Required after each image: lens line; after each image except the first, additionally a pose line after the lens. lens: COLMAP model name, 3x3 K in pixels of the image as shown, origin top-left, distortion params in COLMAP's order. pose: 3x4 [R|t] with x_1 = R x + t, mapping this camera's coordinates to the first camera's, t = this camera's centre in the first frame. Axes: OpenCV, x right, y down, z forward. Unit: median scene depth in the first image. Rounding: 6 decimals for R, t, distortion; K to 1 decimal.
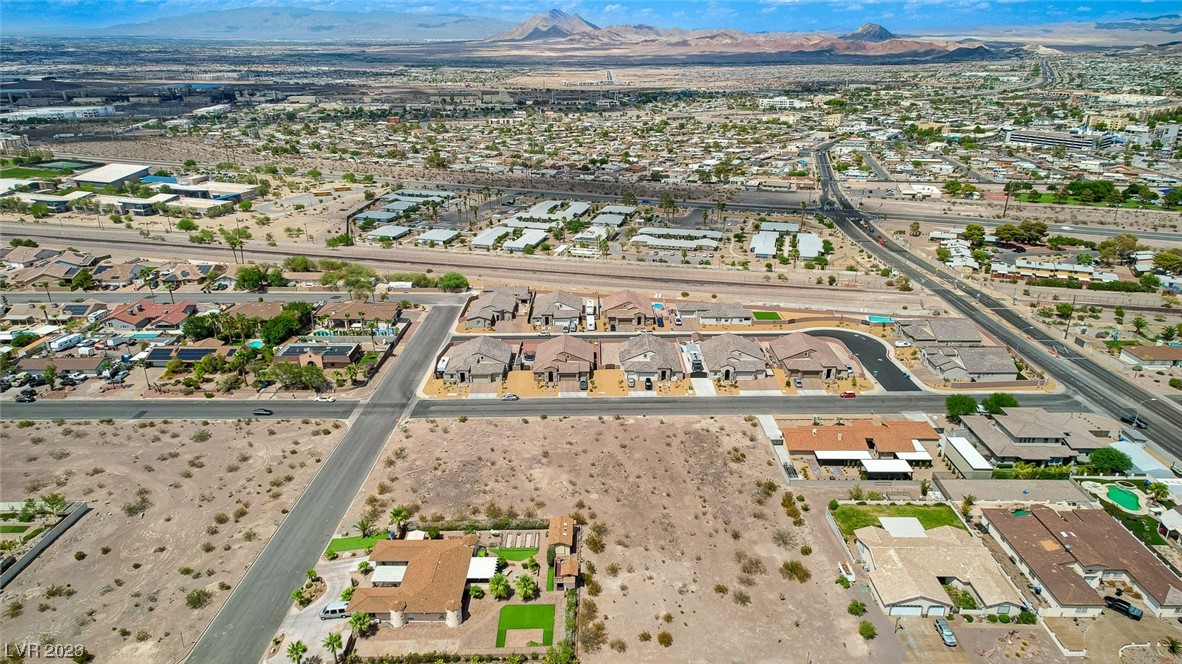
lens RADIAL K [[724.6, 0, 588.5], [0, 724.6, 355.9], [0, 0, 1]] dist [0.088085, -0.064847]
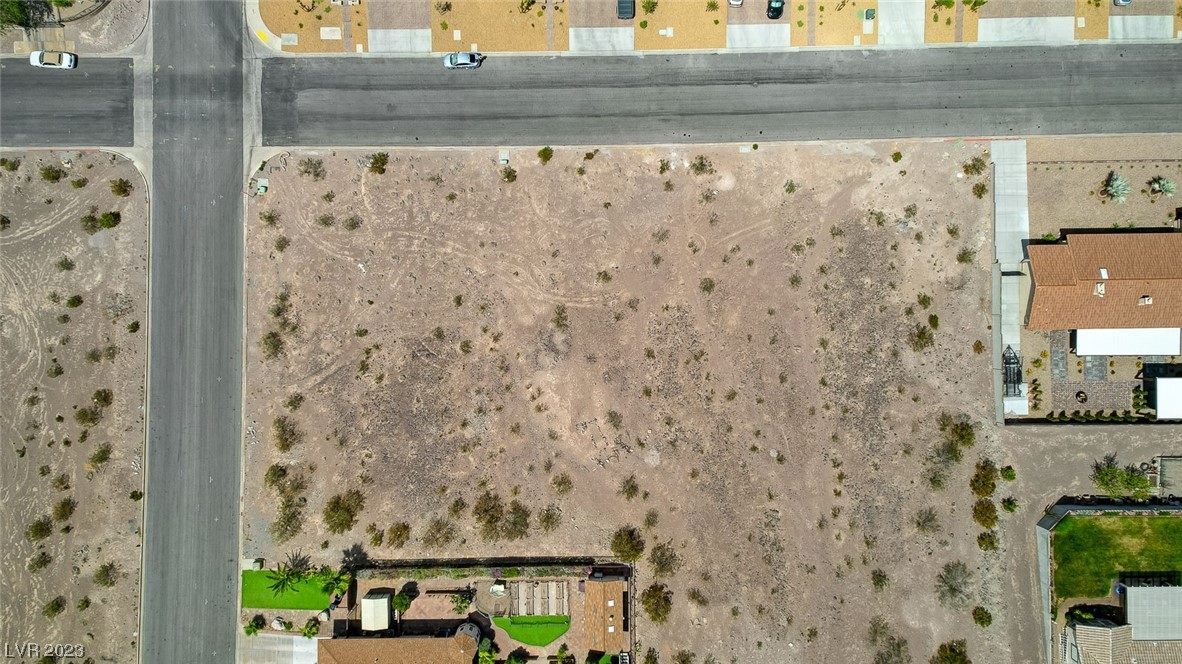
lens RADIAL K [[718.3, 0, 588.5], [0, 718.3, 363.5], [0, 0, 1]] dist [0.087444, -0.063783]
pose [[0.999914, -0.012141, 0.004880, -0.042251], [0.000343, 0.397148, 0.917755, -0.341570], [-0.013081, -0.917674, 0.397118, 0.770961]]
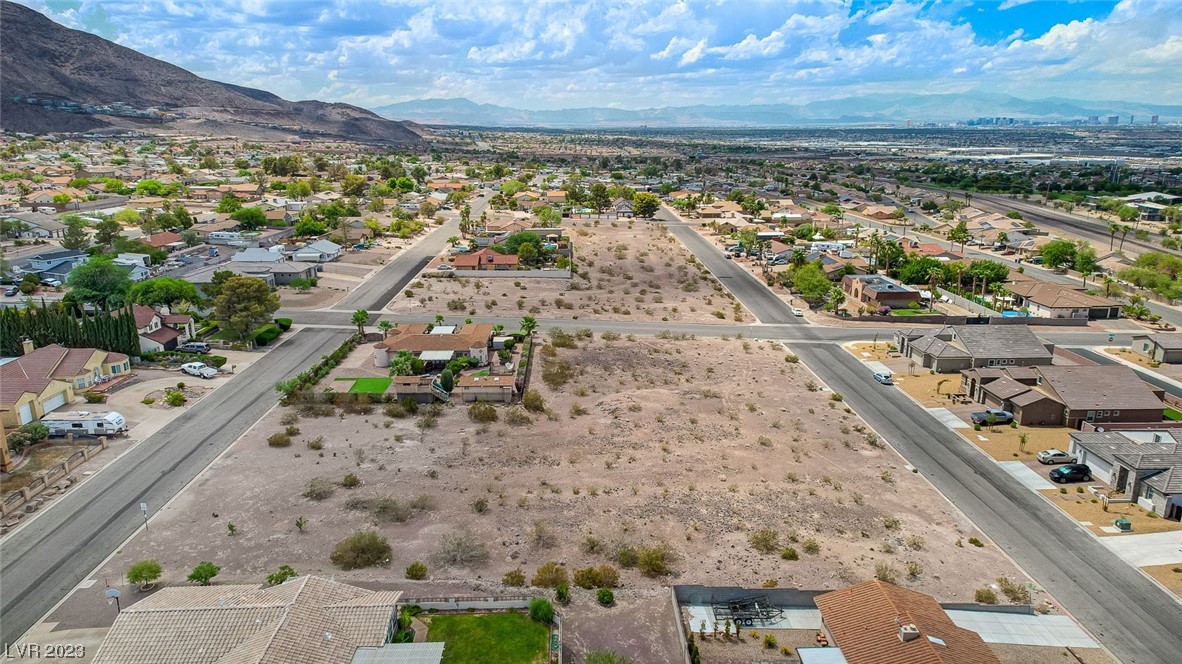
lens RADIAL K [[724.6, 0, 588.5], [0, 724.6, 355.9], [0, 0, 1]] dist [0.088085, -0.064847]
pose [[0.027481, 0.299134, -0.953815, 0.588186], [-0.397097, 0.878925, 0.264206, -0.032274], [0.917365, 0.371497, 0.142939, 0.794637]]
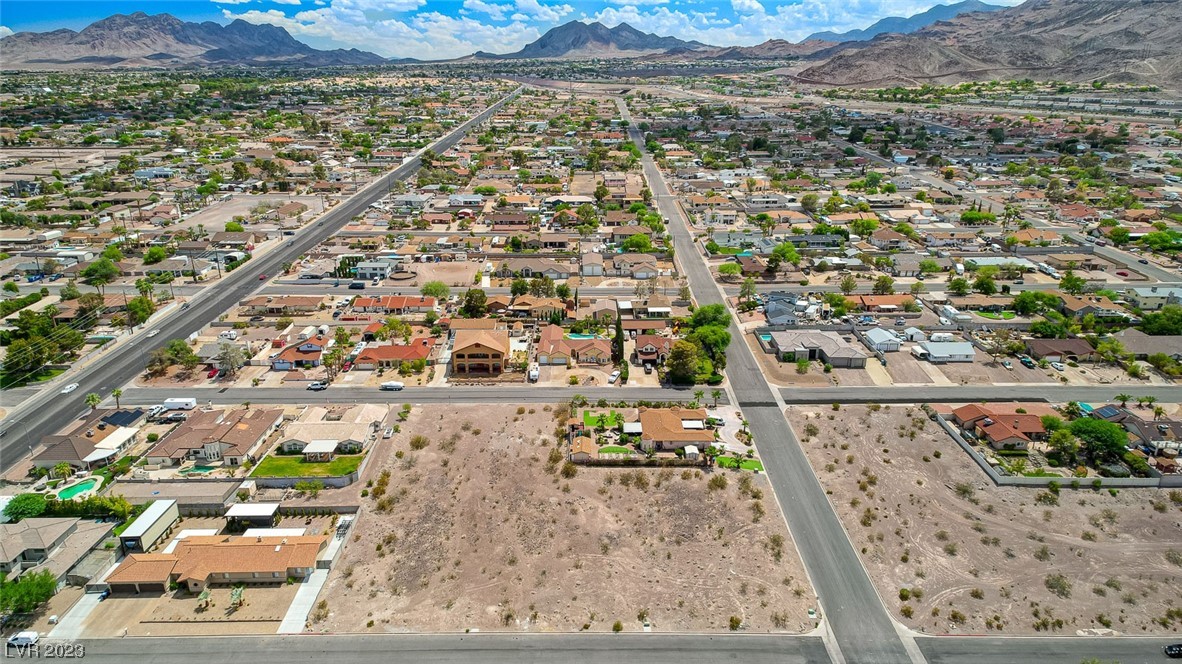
lens RADIAL K [[718.3, 0, 588.5], [0, 718.3, 363.5], [0, 0, 1]] dist [0.087444, -0.063783]
pose [[-0.999960, 0.008956, -0.000234, -0.041797], [0.006125, 0.702469, 0.711688, -0.645469], [0.006538, 0.711658, -0.702496, 1.471981]]
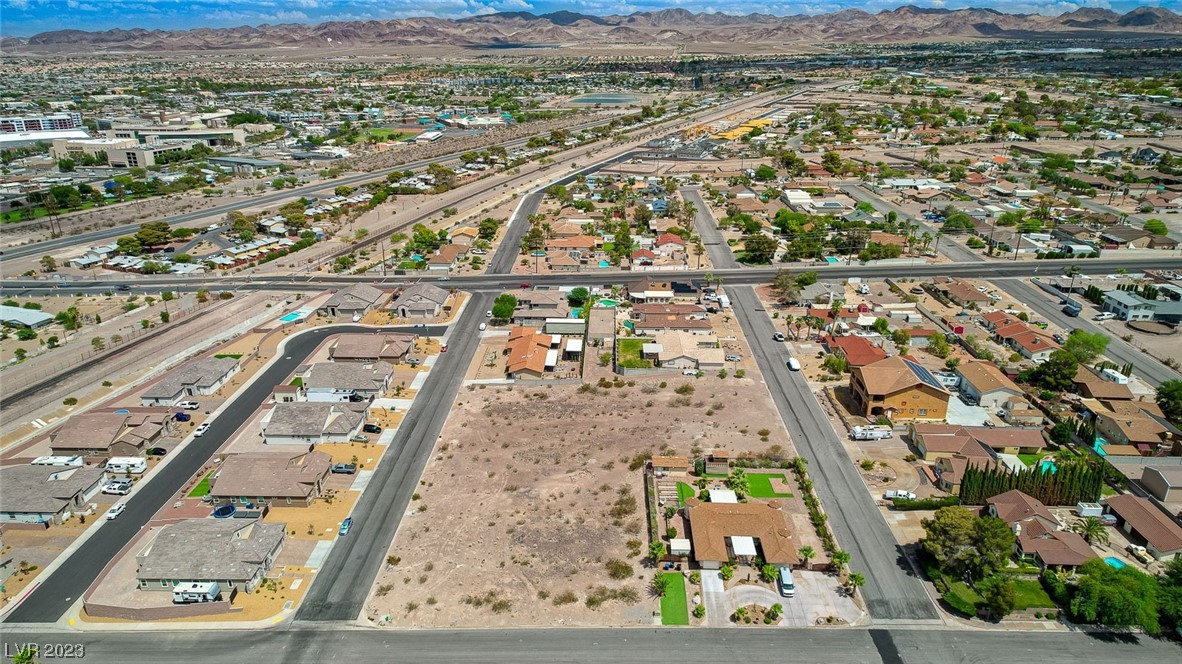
lens RADIAL K [[718.3, 0, 588.5], [0, 718.3, 363.5], [0, 0, 1]] dist [0.087444, -0.063783]
pose [[0.029586, -0.402621, 0.914889, -0.858599], [0.398541, 0.844140, 0.358598, -0.301055], [-0.916673, 0.354012, 0.185435, 0.687869]]
